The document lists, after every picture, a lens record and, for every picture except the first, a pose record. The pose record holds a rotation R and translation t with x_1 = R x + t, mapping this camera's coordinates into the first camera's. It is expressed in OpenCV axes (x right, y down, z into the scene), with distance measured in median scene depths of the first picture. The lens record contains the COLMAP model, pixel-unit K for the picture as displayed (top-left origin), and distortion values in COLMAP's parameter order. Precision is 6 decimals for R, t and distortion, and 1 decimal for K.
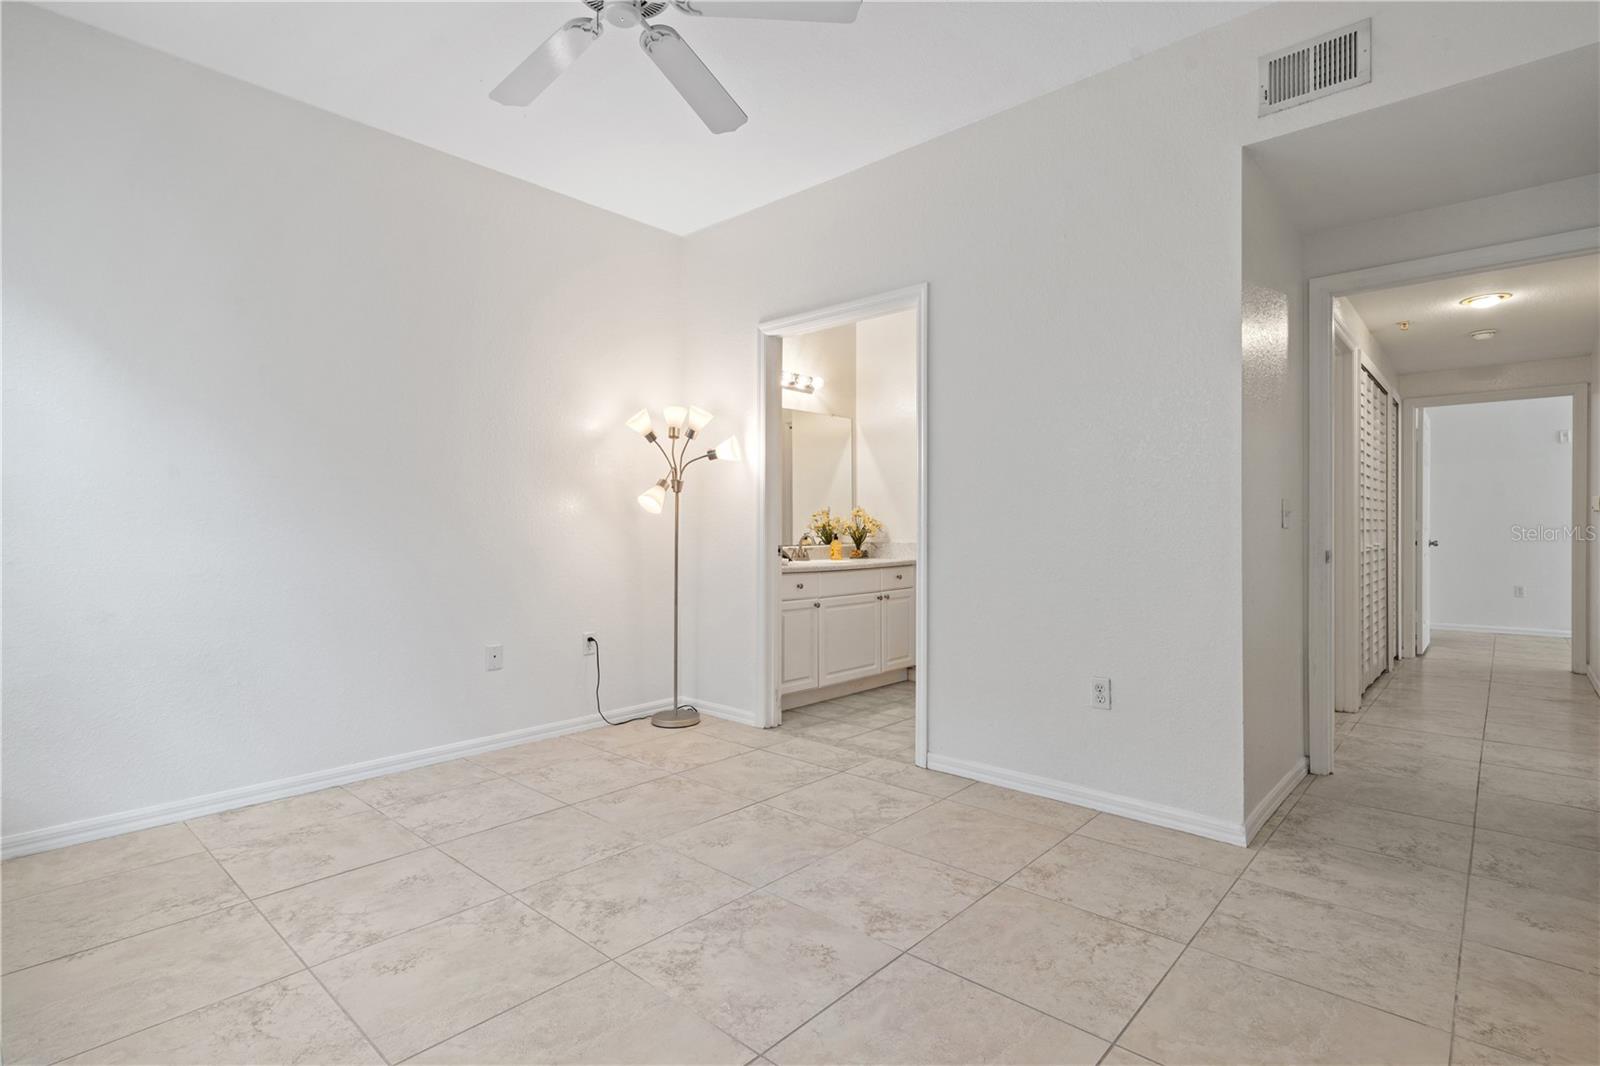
lens RADIAL K [[776.9, 0, 800.0], [0, 776.9, 533.0], [0, 0, 1]] dist [-0.000375, 0.000779]
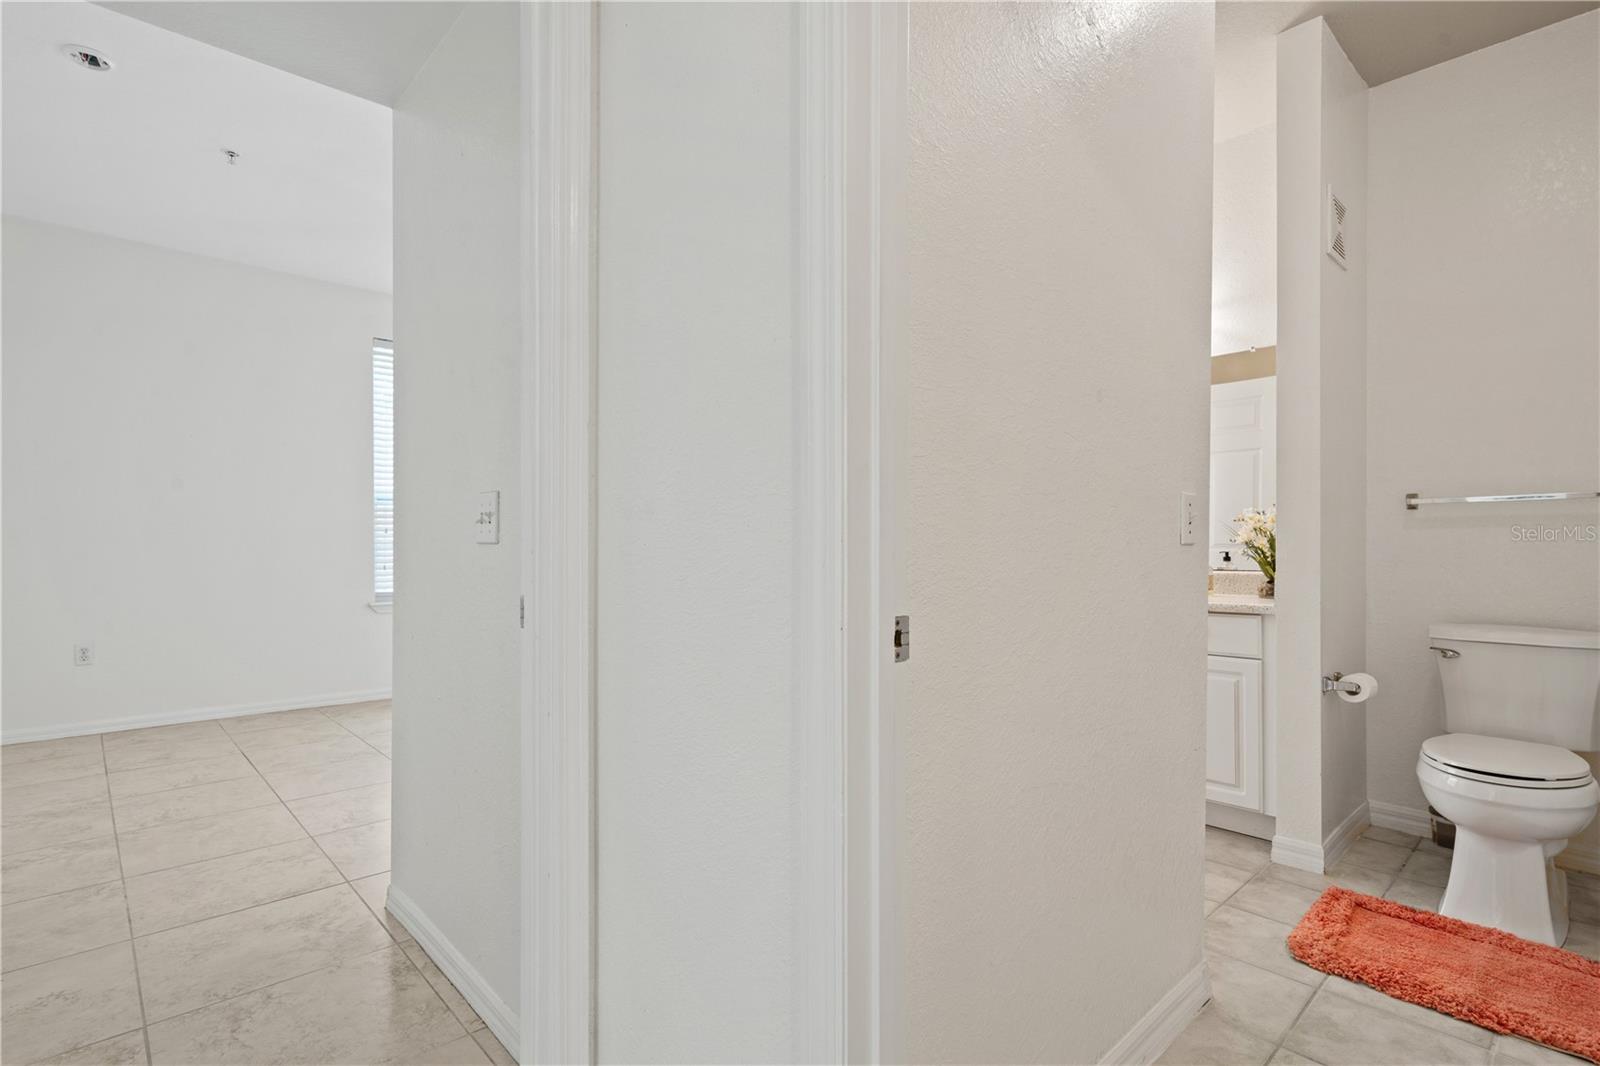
lens RADIAL K [[776.9, 0, 800.0], [0, 776.9, 533.0], [0, 0, 1]] dist [-0.000375, 0.000779]
pose [[-0.083079, -0.013936, -0.996446, 1.462125], [-0.003923, 0.999899, -0.013657, -0.010689], [0.996535, 0.002775, -0.083125, 1.585344]]
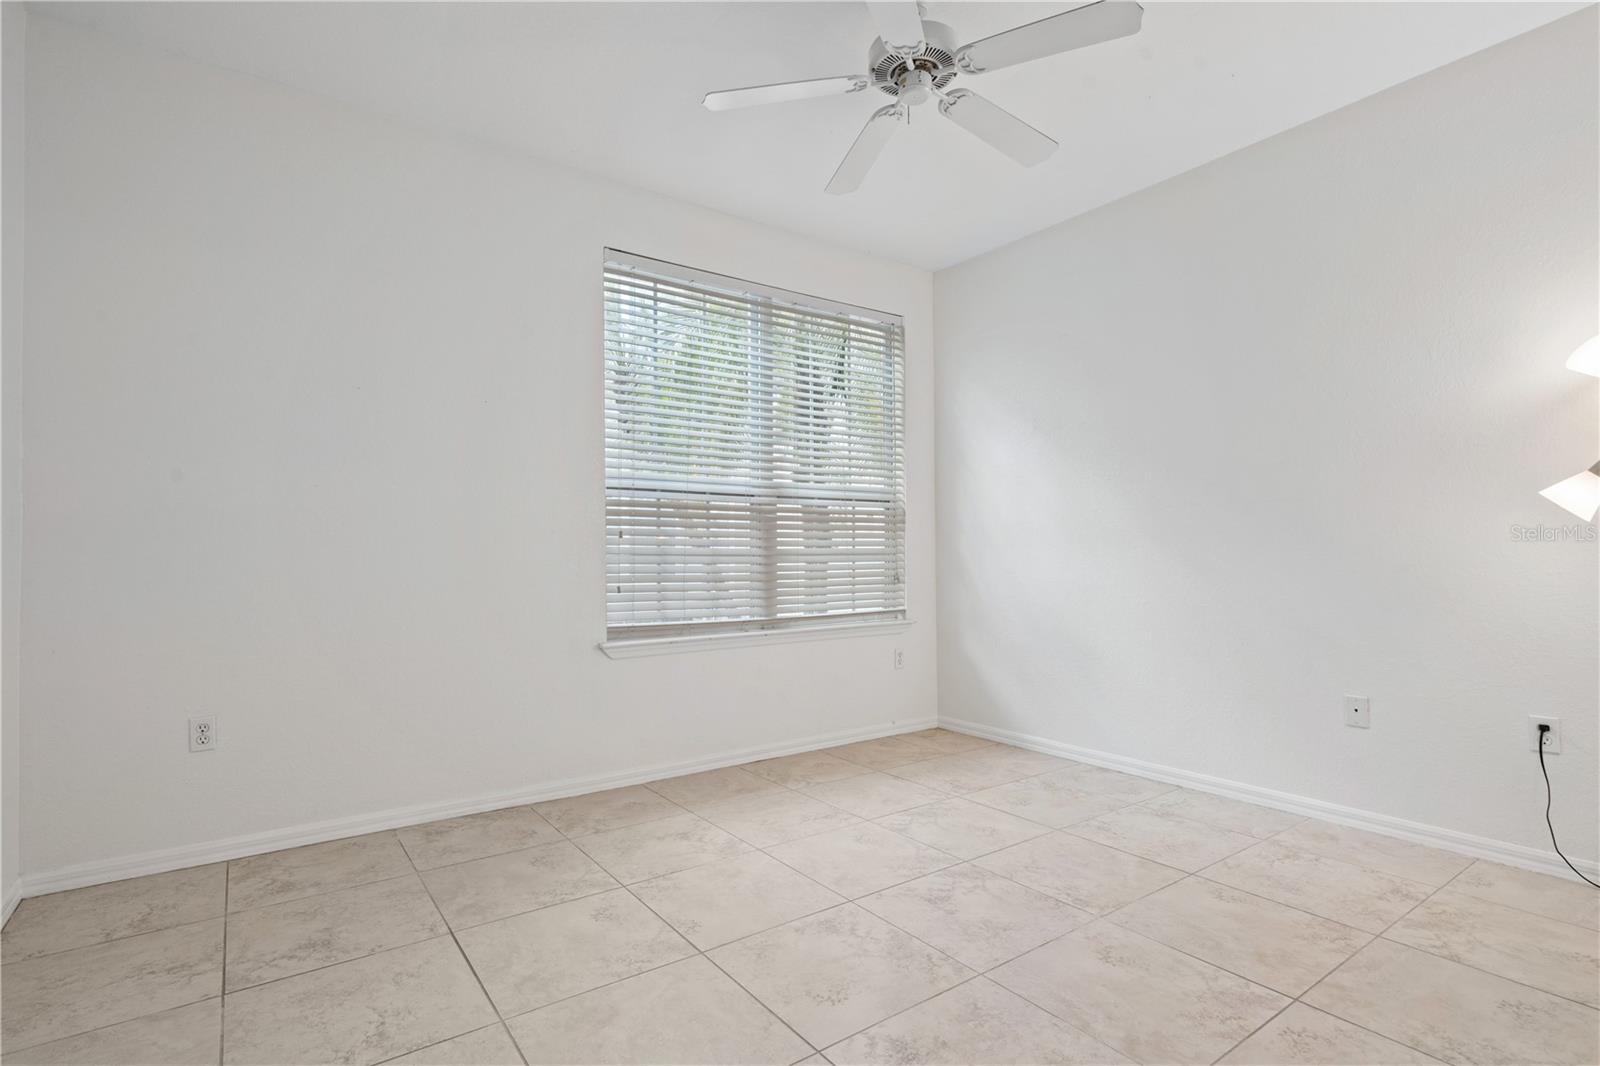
lens RADIAL K [[776.9, 0, 800.0], [0, 776.9, 533.0], [0, 0, 1]] dist [-0.000375, 0.000779]
pose [[-0.208172, -0.023391, -0.977812, 0.783383], [0.001437, 0.999706, -0.024220, -0.009405], [0.978091, -0.006447, -0.208077, 0.918321]]
